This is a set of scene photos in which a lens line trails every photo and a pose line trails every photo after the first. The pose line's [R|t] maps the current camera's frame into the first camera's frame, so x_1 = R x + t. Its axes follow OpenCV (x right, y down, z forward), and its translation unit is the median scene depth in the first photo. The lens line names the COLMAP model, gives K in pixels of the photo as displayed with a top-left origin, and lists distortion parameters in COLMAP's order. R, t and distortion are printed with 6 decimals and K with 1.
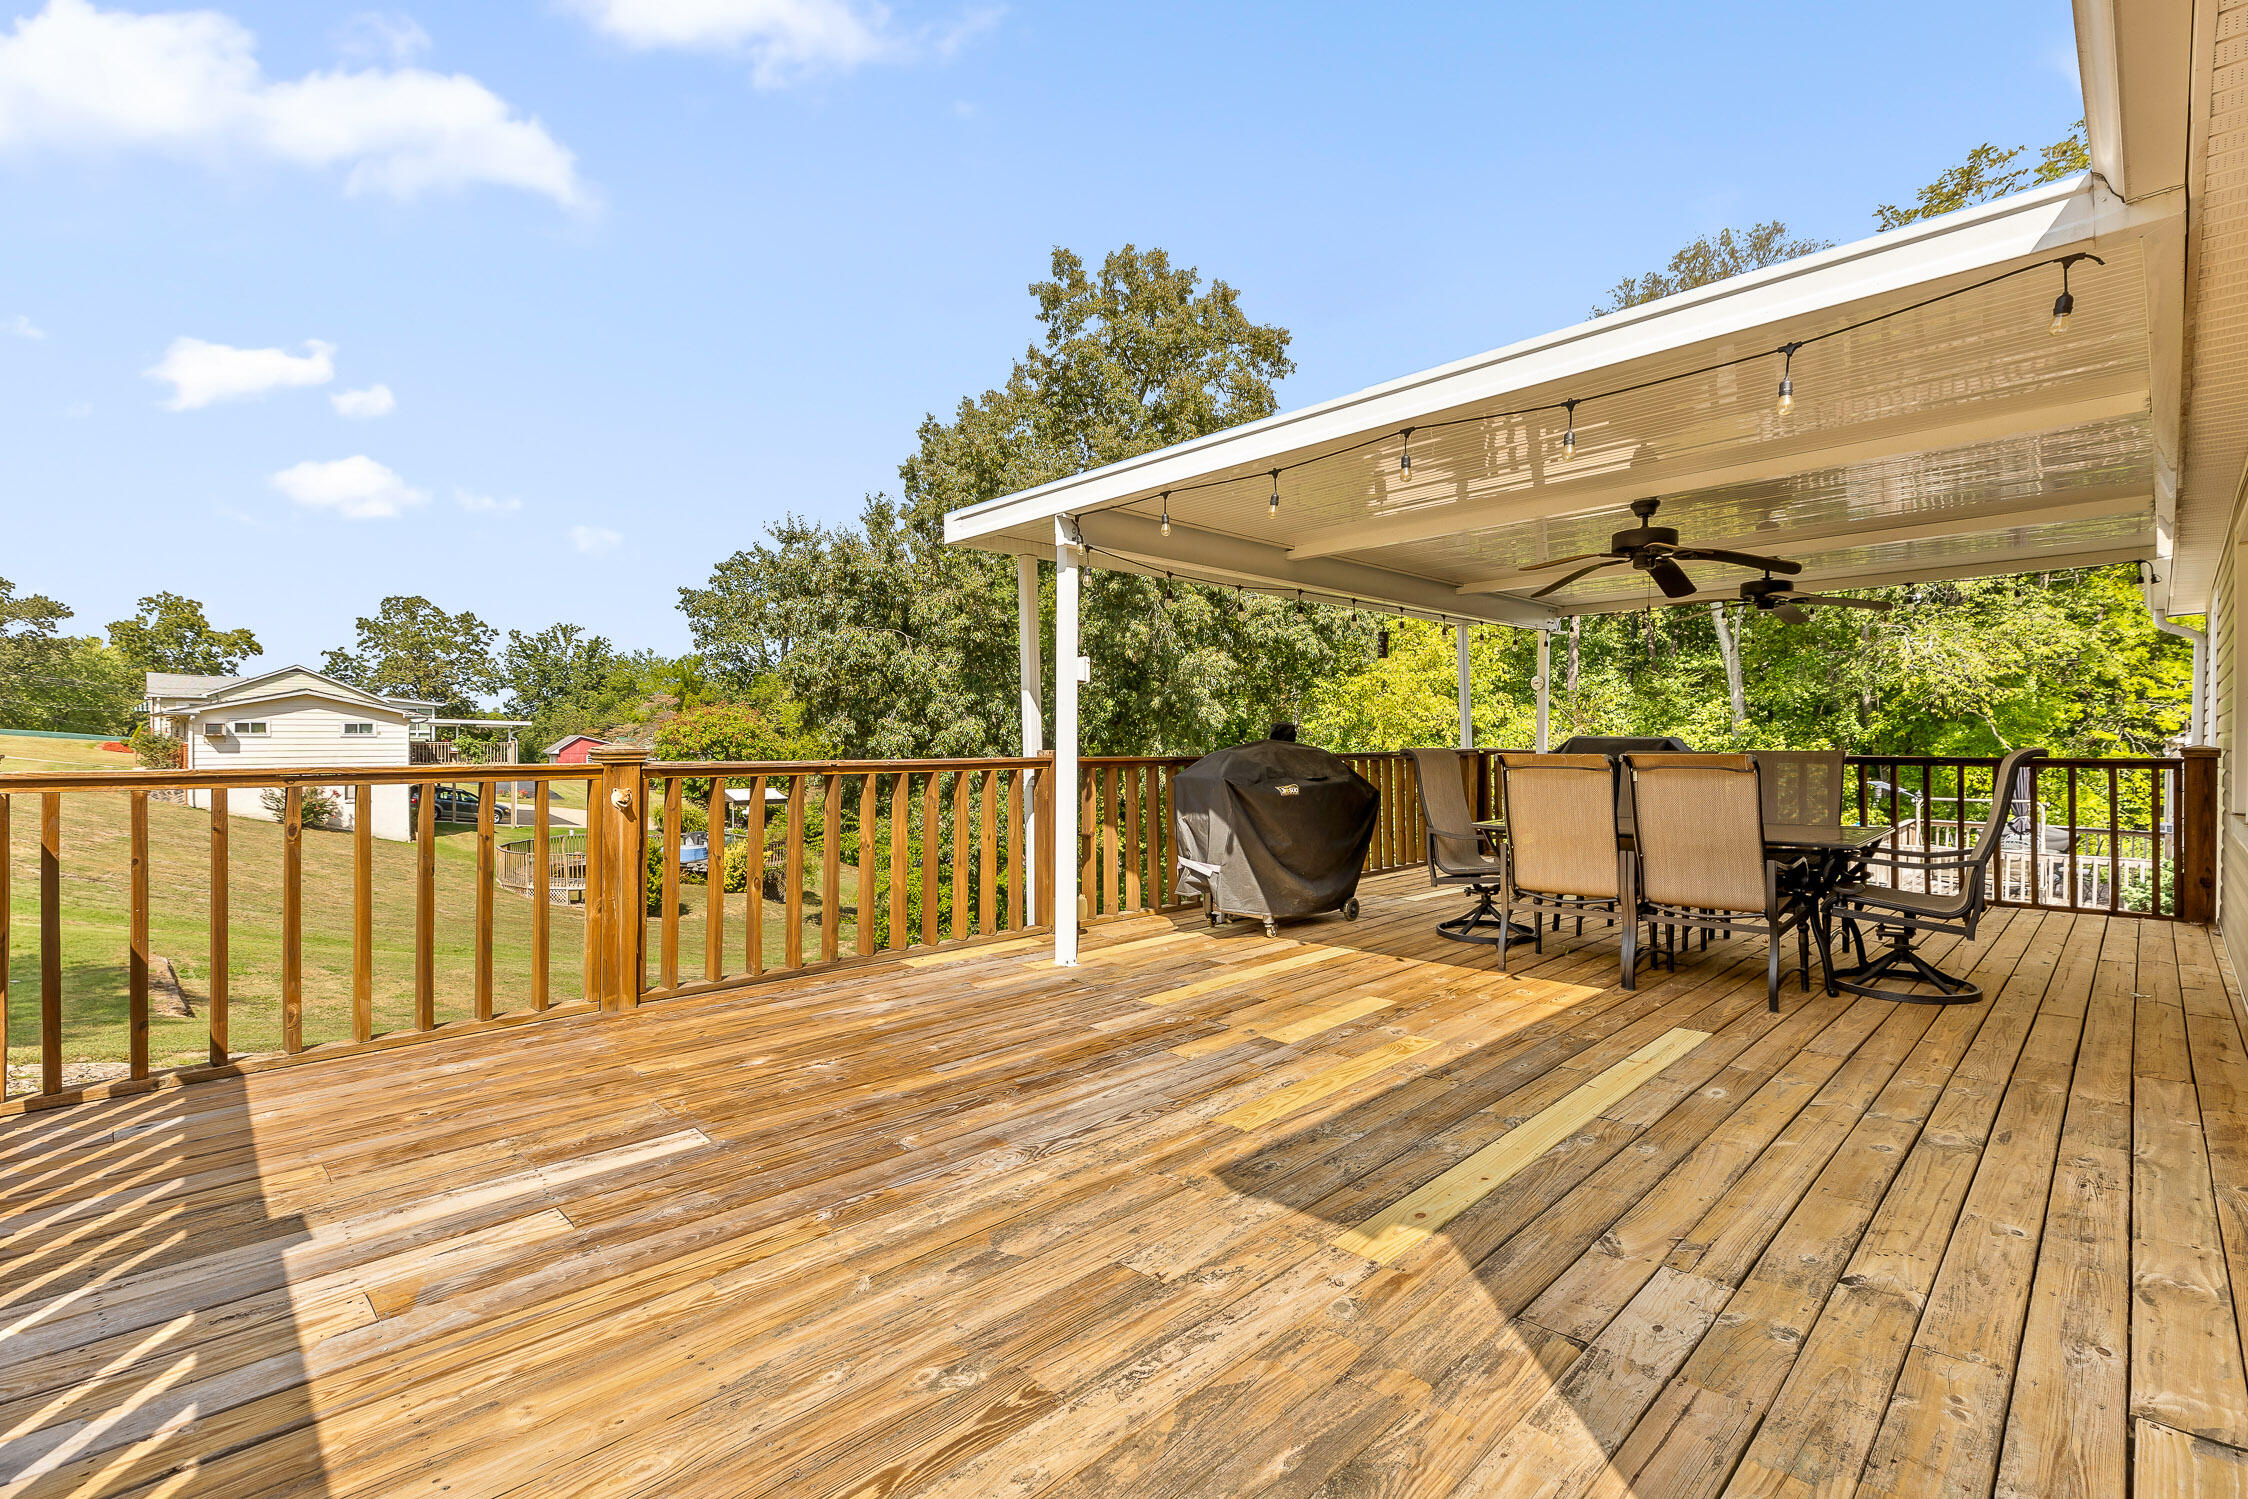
lens RADIAL K [[1017.0, 0, 1135.9], [0, 1017.0, 747.0], [0, 0, 1]] dist [0.001577, -0.000049]
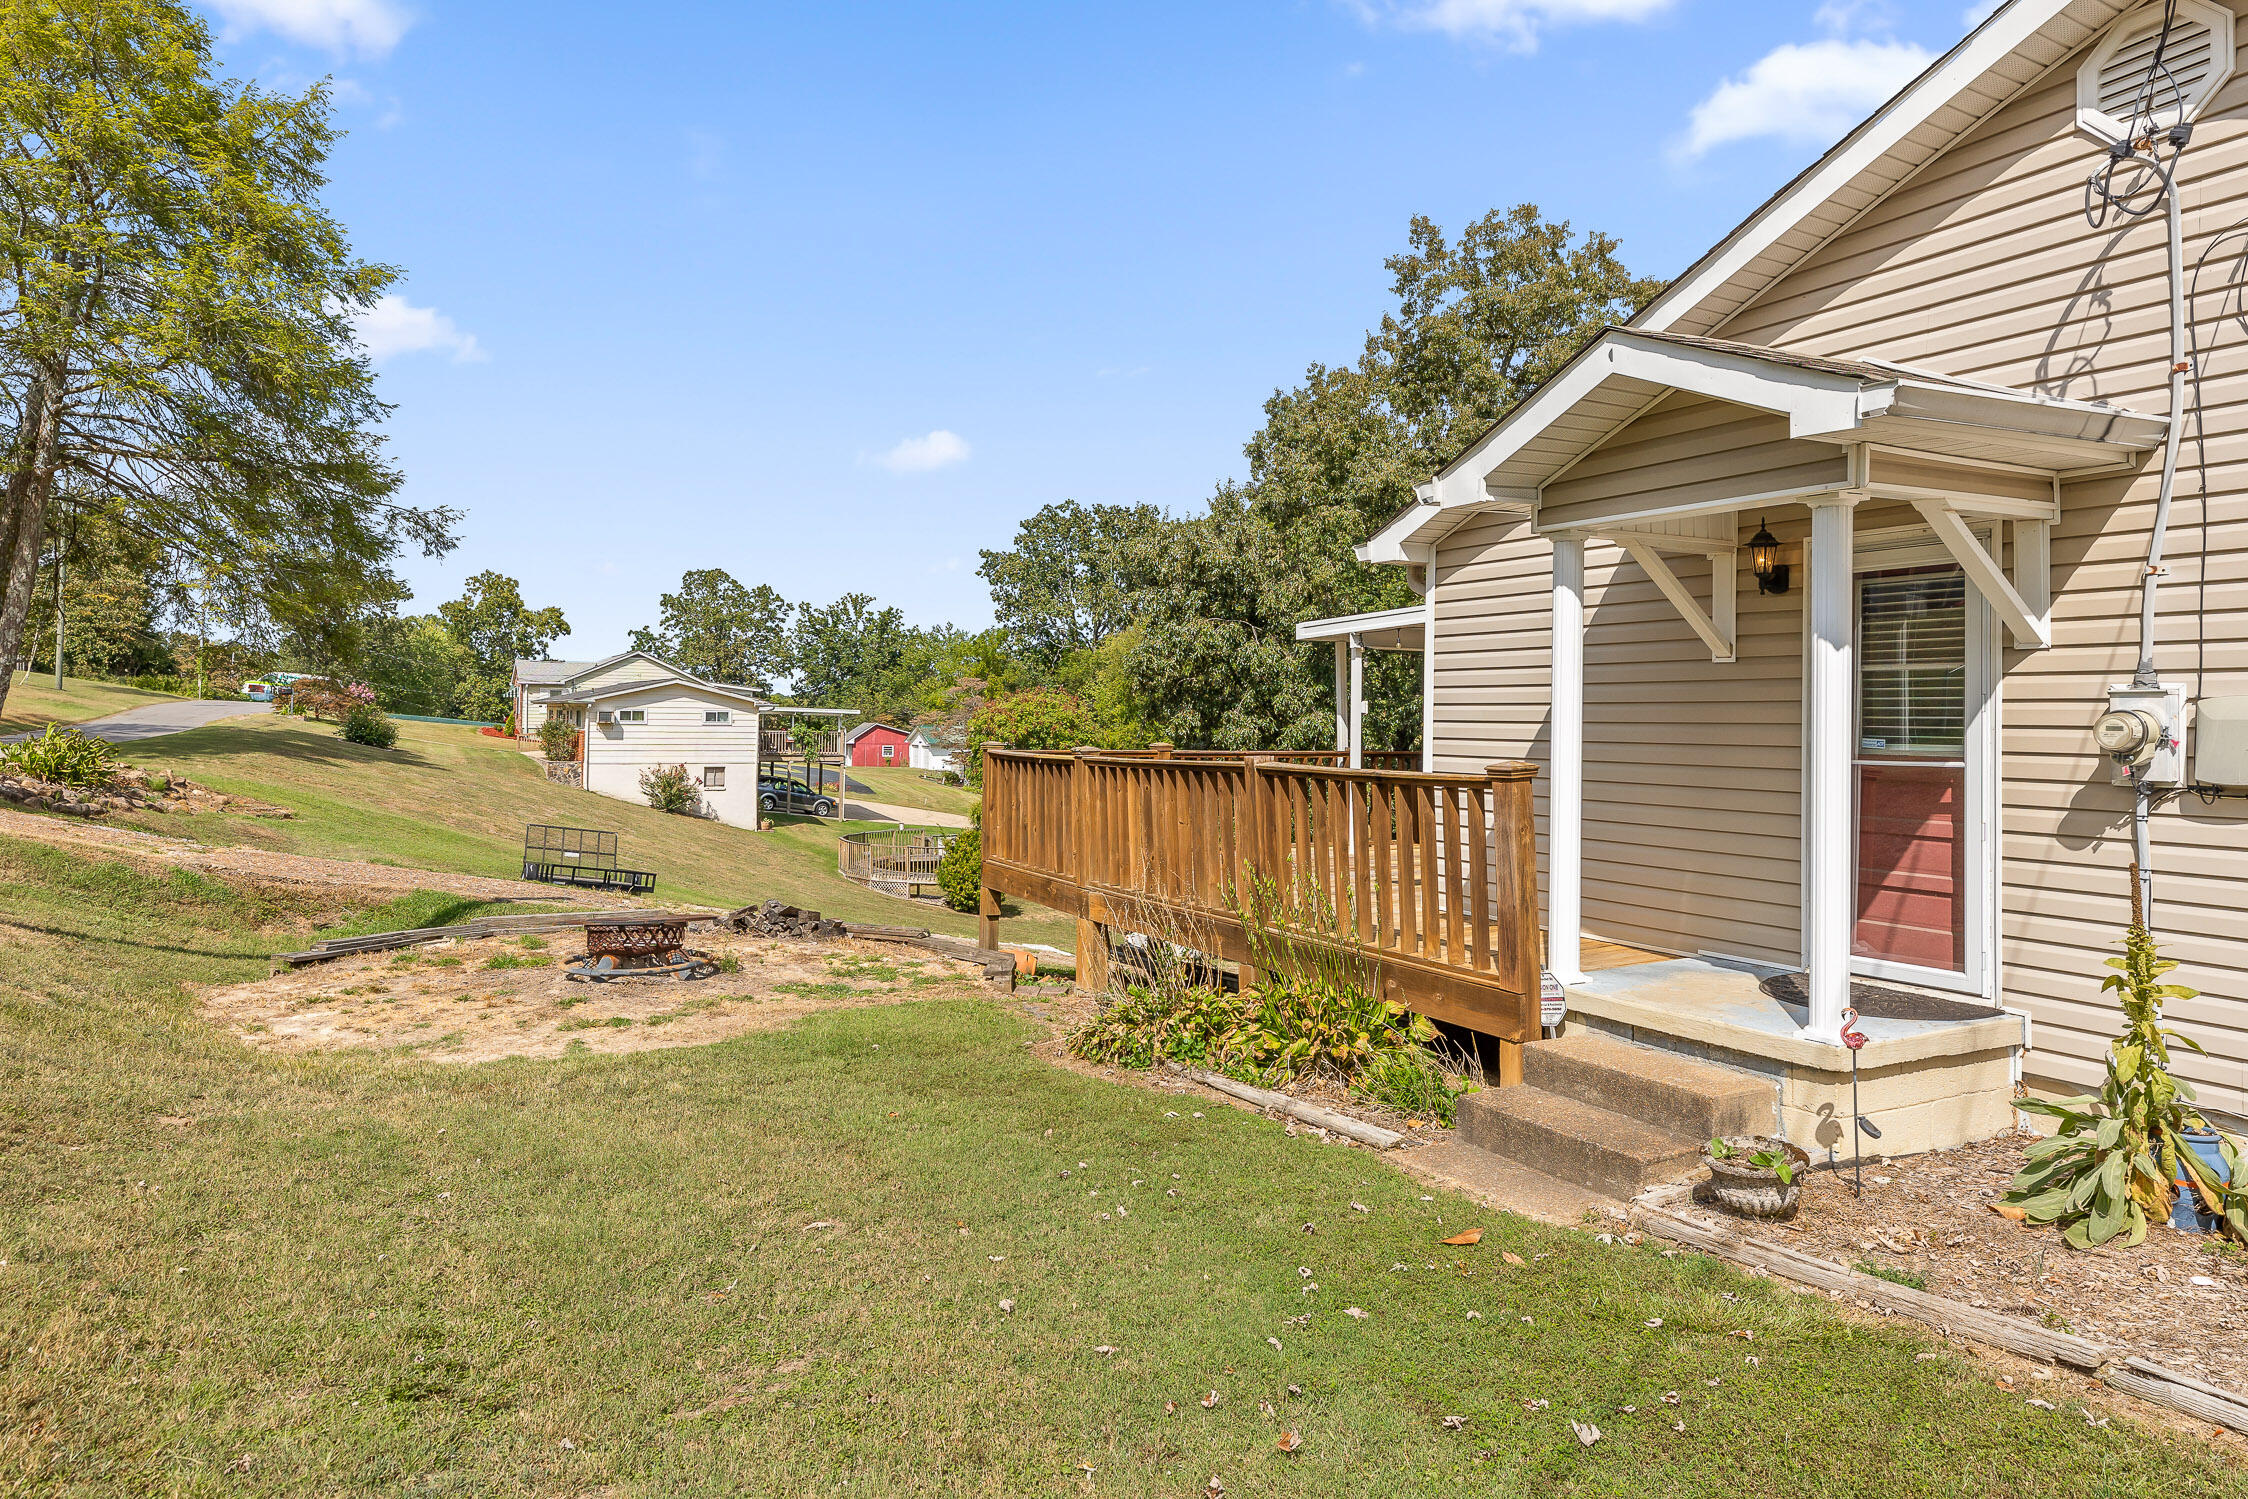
lens RADIAL K [[1344.0, 0, 1123.4], [0, 1344.0, 705.5], [0, 0, 1]] dist [0.038047, 0.000144]
pose [[0.953144, 0.003102, -0.302500, 0.040374], [-0.011138, 0.999629, -0.024845, -0.000484], [0.302311, 0.027050, 0.952826, -0.232260]]
